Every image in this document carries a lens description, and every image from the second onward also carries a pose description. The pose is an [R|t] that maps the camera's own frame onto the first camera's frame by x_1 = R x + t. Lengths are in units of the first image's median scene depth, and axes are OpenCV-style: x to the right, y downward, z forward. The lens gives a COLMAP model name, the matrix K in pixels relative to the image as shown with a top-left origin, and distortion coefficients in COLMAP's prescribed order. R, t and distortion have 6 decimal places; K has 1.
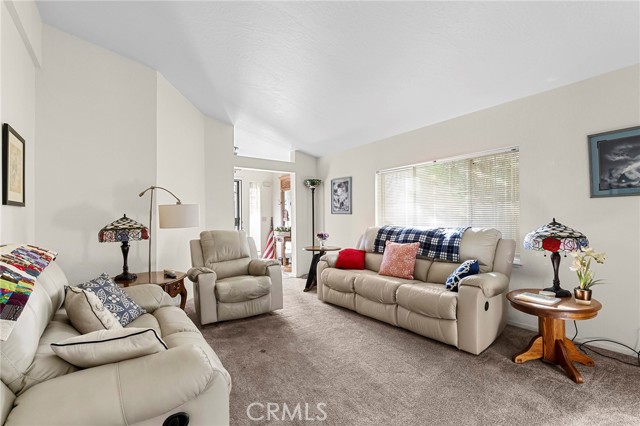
lens RADIAL K [[309.3, 0, 319.8], [0, 309.3, 213.3], [0, 0, 1]] dist [-0.003899, 0.001126]
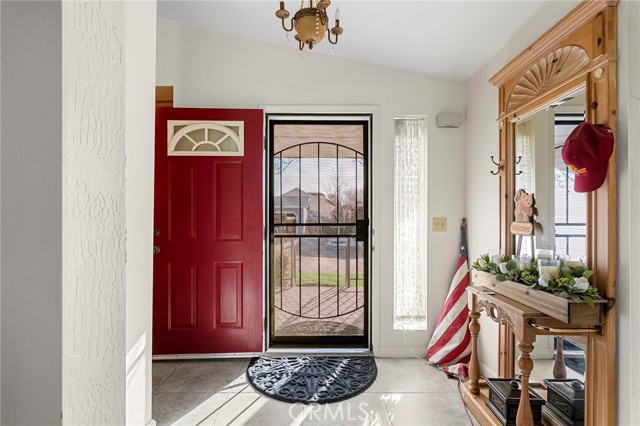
lens RADIAL K [[309.3, 0, 319.5], [0, 309.3, 215.1], [0, 0, 1]] dist [-0.003899, 0.001126]
pose [[0.829392, 0.001702, -0.558664, -0.101745], [0.001295, 0.999987, 0.004969, 0.006858], [0.558665, -0.004845, 0.829379, 0.659097]]
